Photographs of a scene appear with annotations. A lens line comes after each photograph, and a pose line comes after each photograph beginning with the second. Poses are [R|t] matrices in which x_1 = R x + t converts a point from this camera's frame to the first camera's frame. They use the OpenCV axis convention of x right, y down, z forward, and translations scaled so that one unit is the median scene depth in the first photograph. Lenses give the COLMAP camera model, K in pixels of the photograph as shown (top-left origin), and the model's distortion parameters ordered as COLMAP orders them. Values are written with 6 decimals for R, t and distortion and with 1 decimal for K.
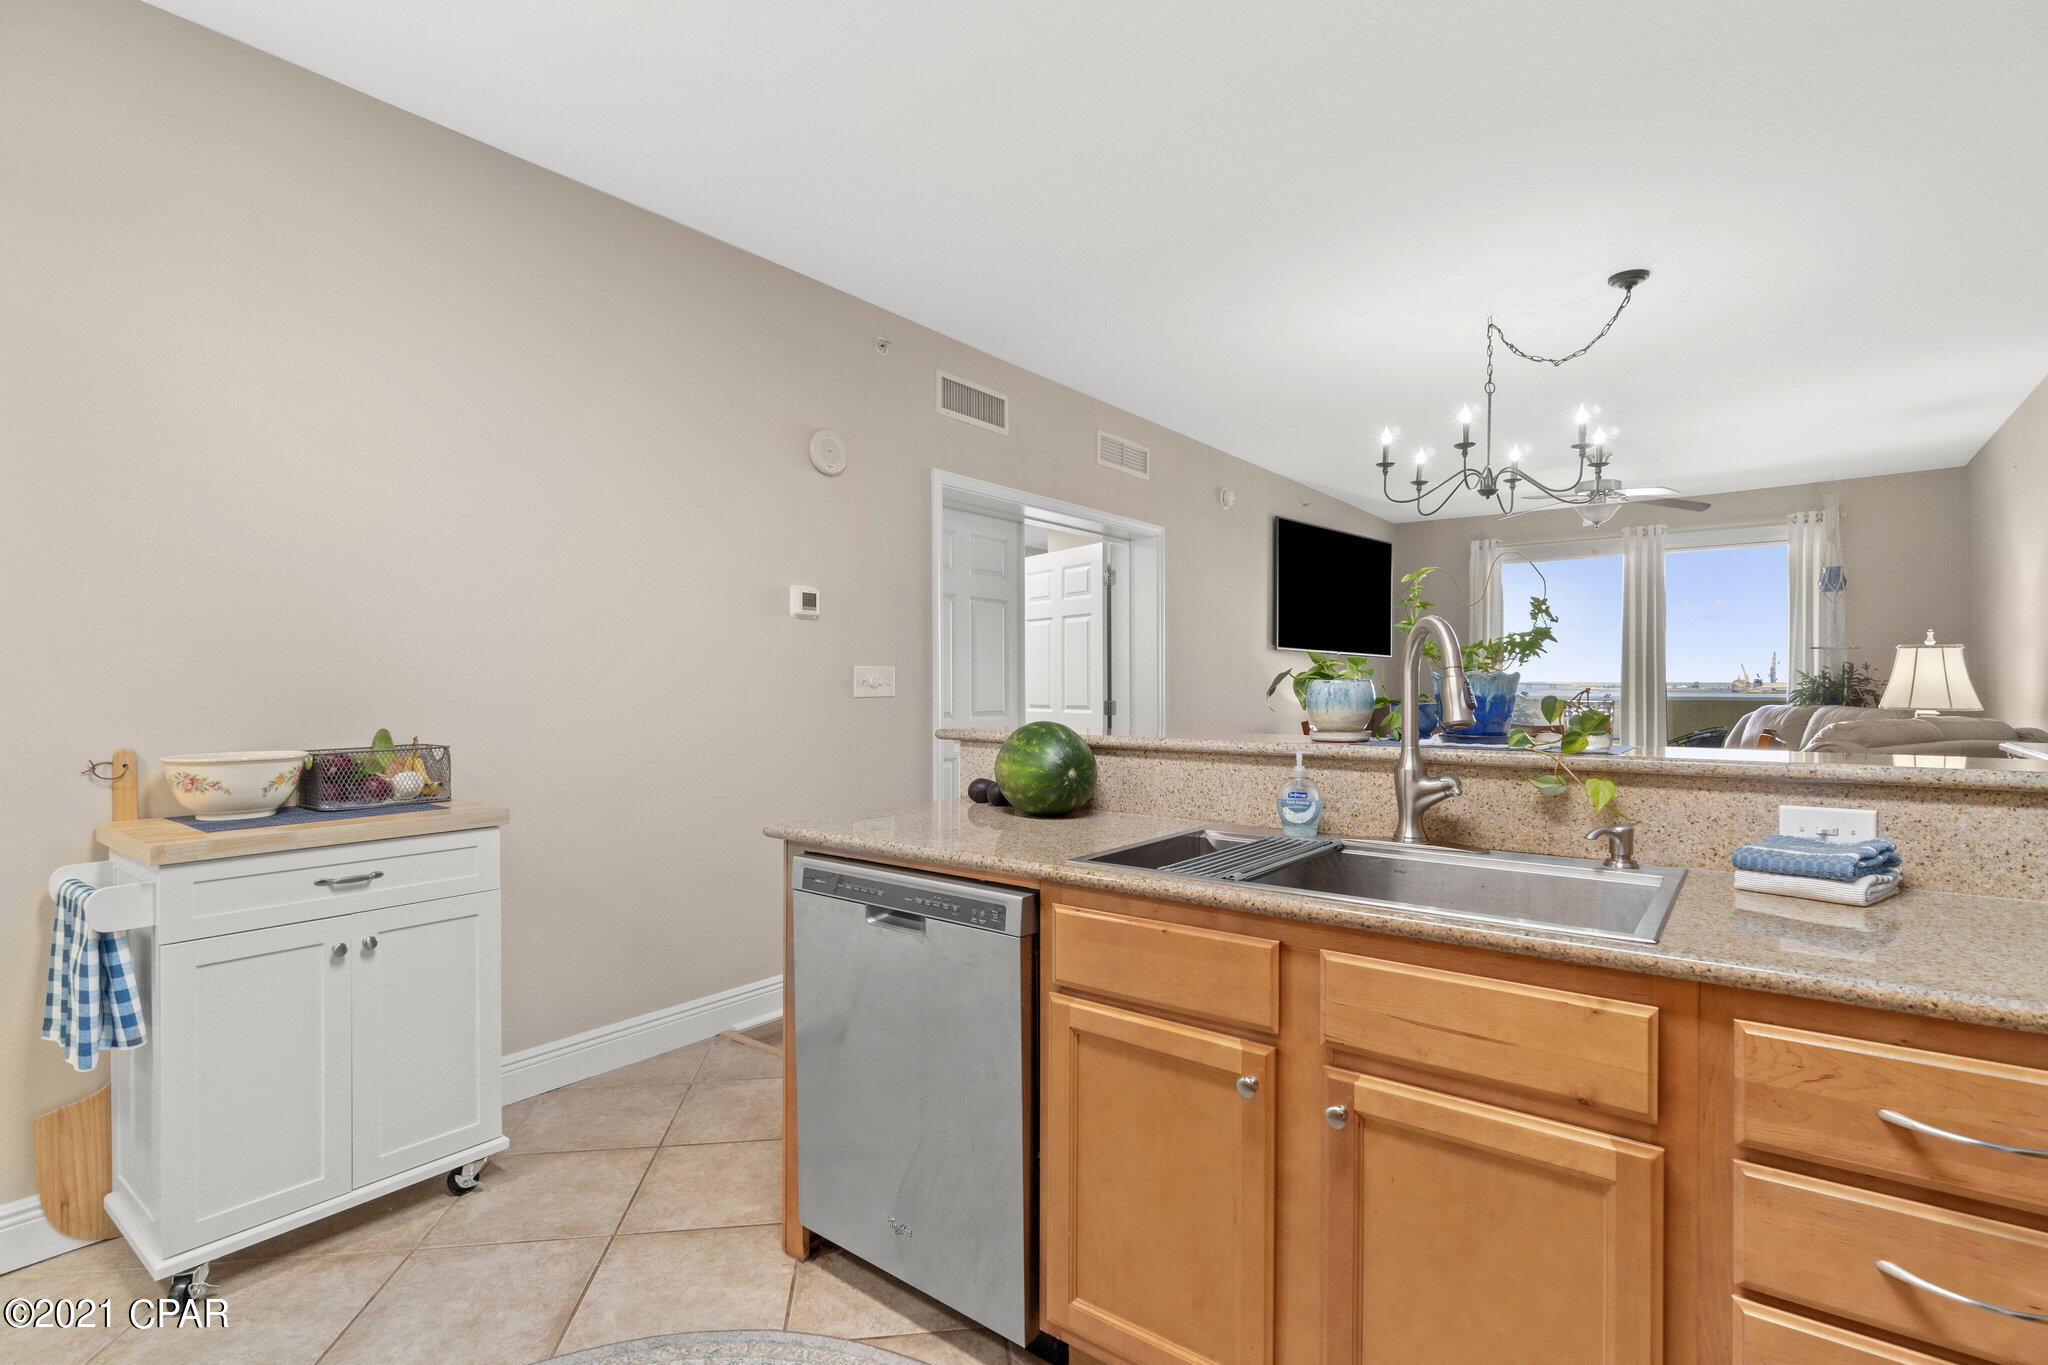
lens RADIAL K [[970.8, 0, 1036.8], [0, 970.8, 683.6], [0, 0, 1]] dist [-0.005103, 0.003019]
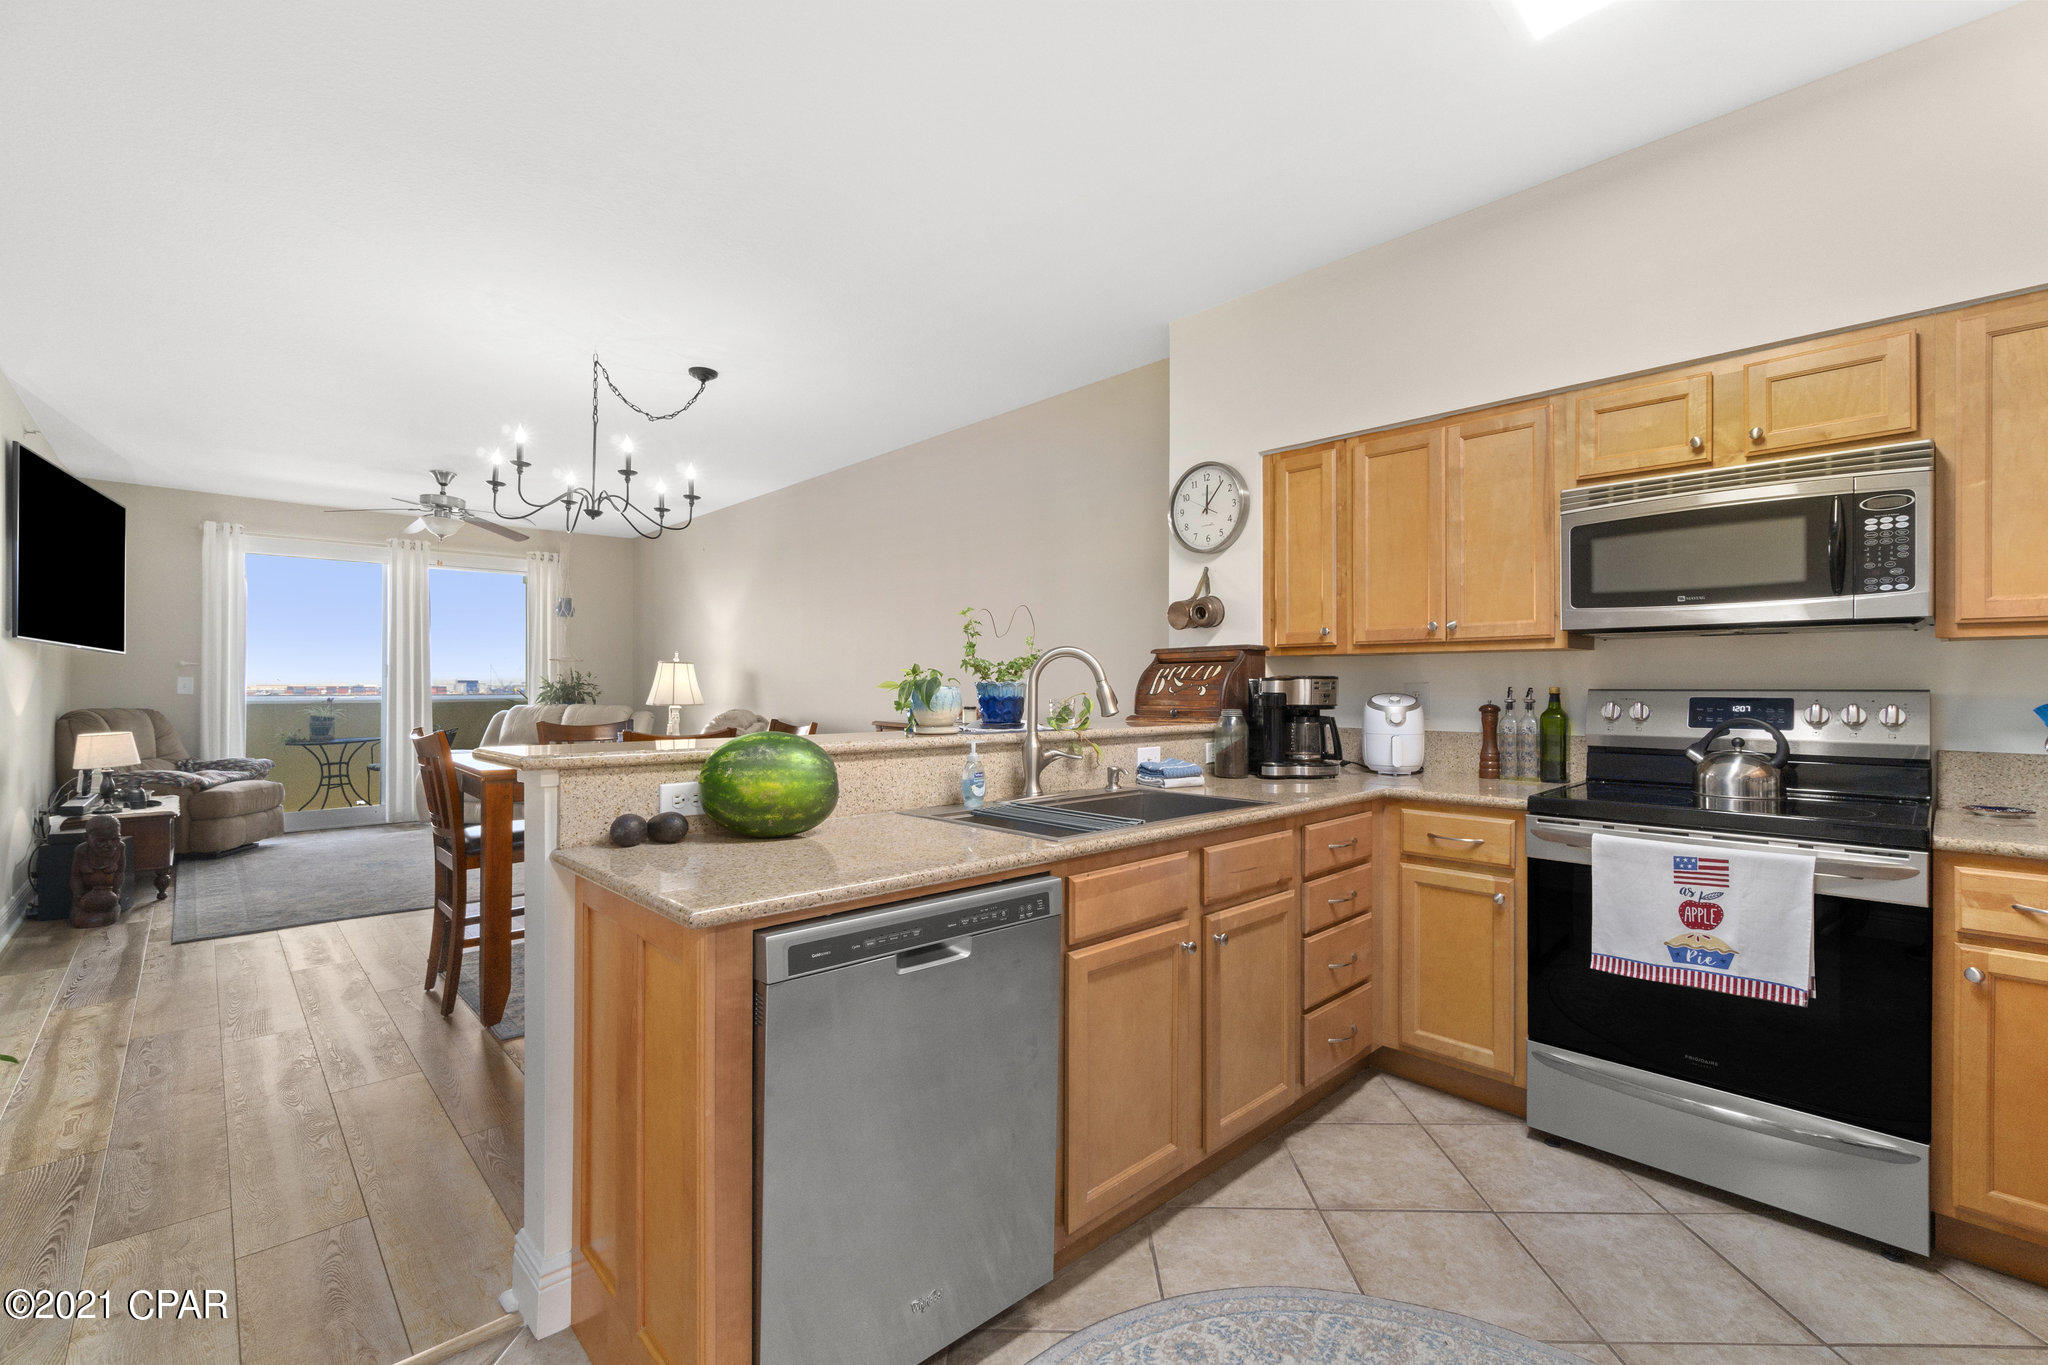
lens RADIAL K [[879.3, 0, 1022.1], [0, 879.3, 679.3], [0, 0, 1]] dist [-0.004724, 0.001881]
pose [[0.164229, 0.009332, 0.986378, -0.466168], [-0.001038, 0.999956, -0.009288, -0.001744], [-0.986422, 0.000502, 0.164231, 0.392084]]
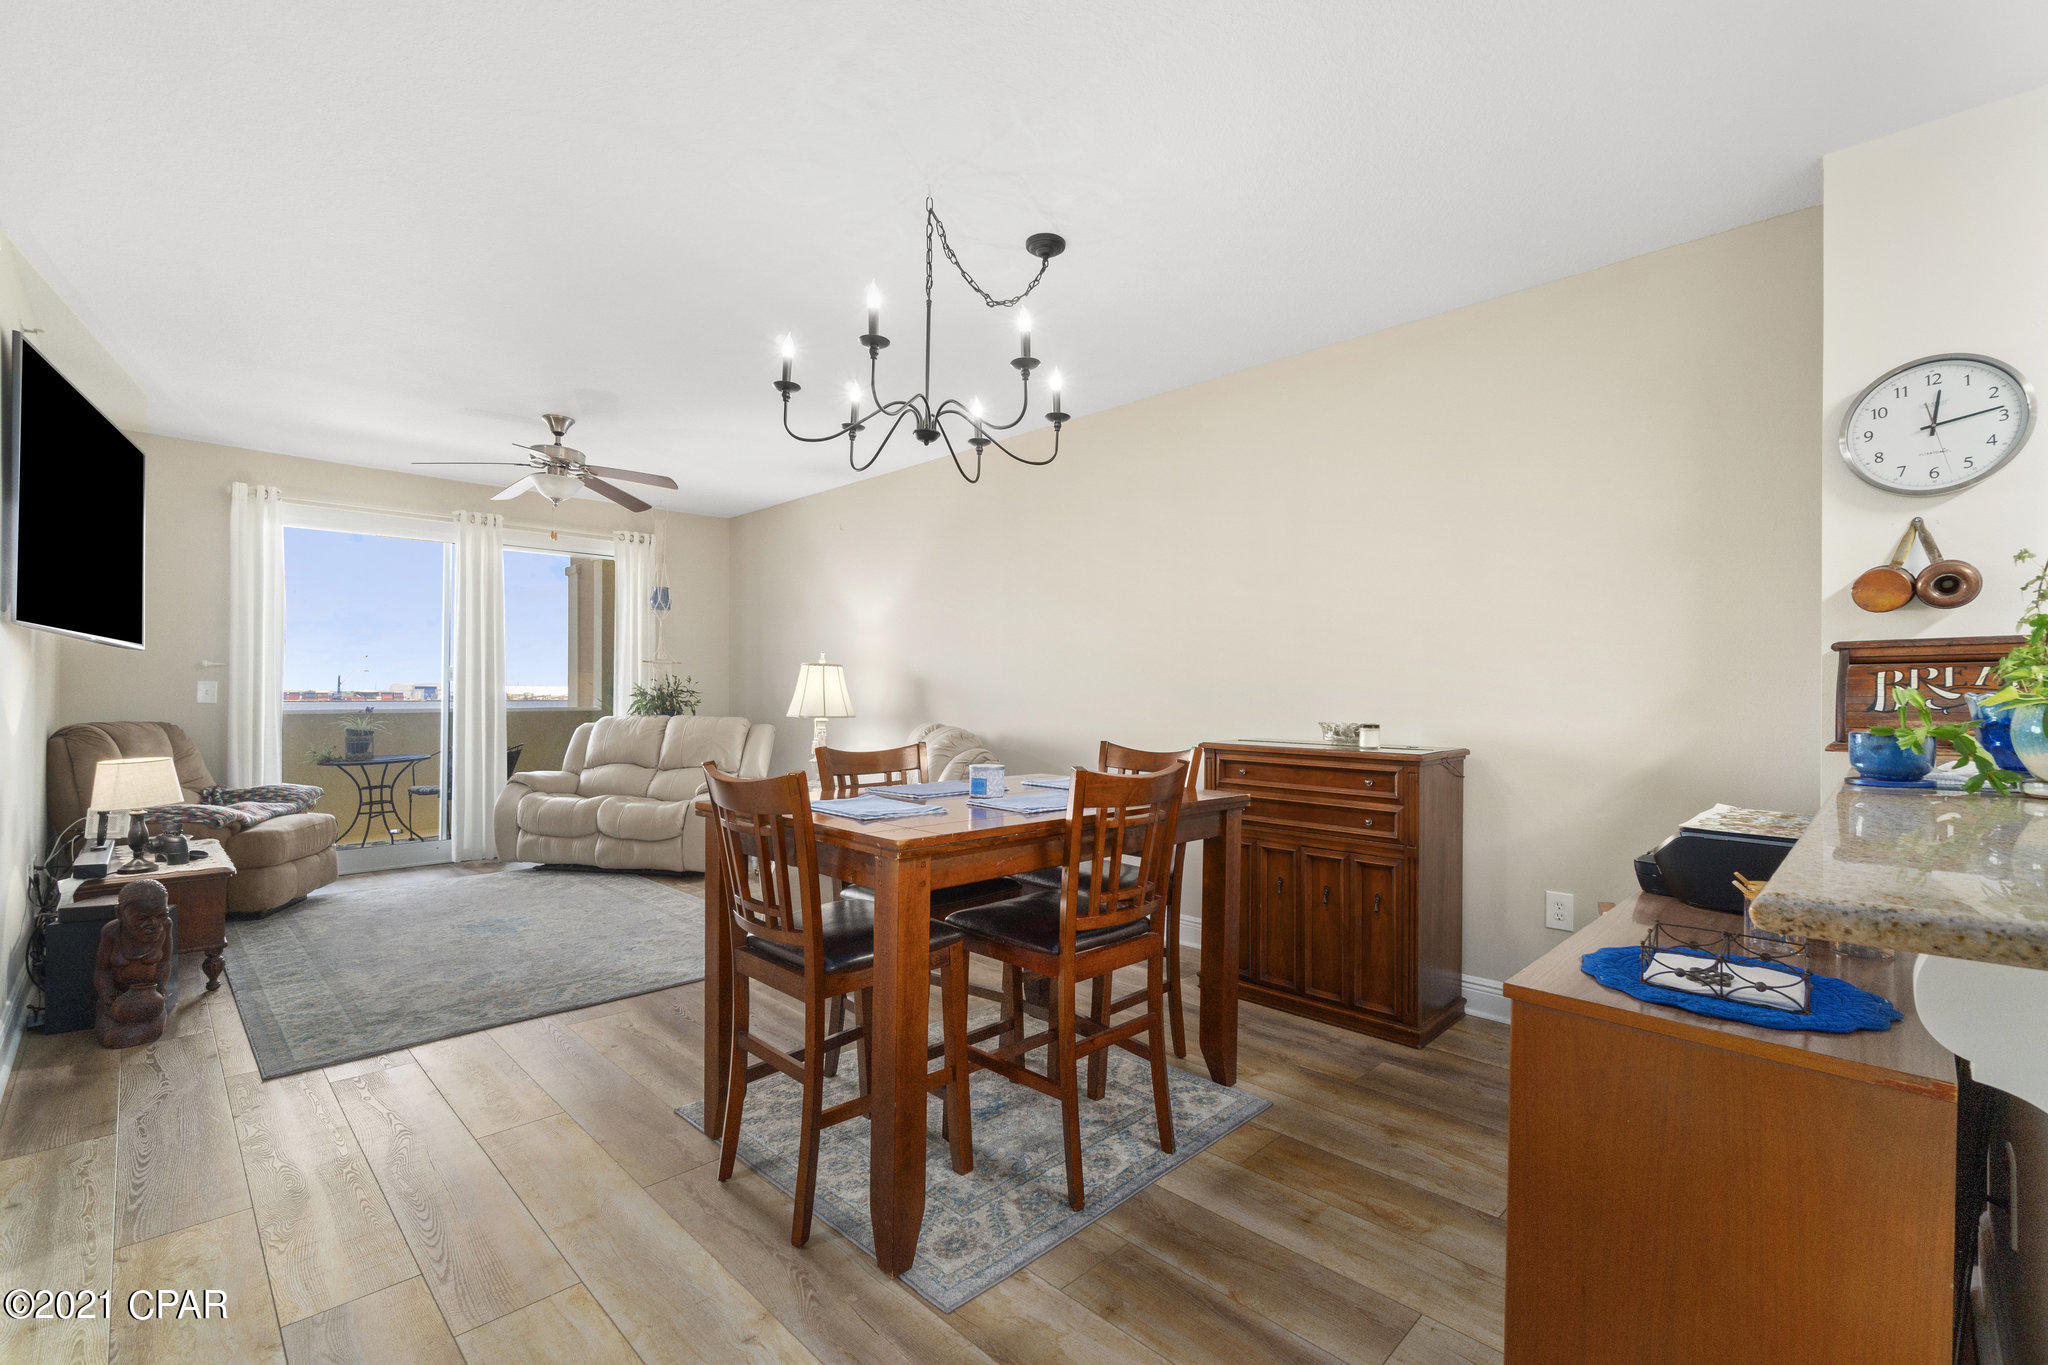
lens RADIAL K [[879.3, 0, 1022.4], [0, 879.3, 689.6], [0, 0, 1]] dist [-0.004724, 0.001881]
pose [[0.129320, 0.006830, 0.991579, -0.193296], [-0.003609, 0.999973, -0.006417, -0.003001], [-0.991596, -0.002749, 0.129341, 0.916047]]
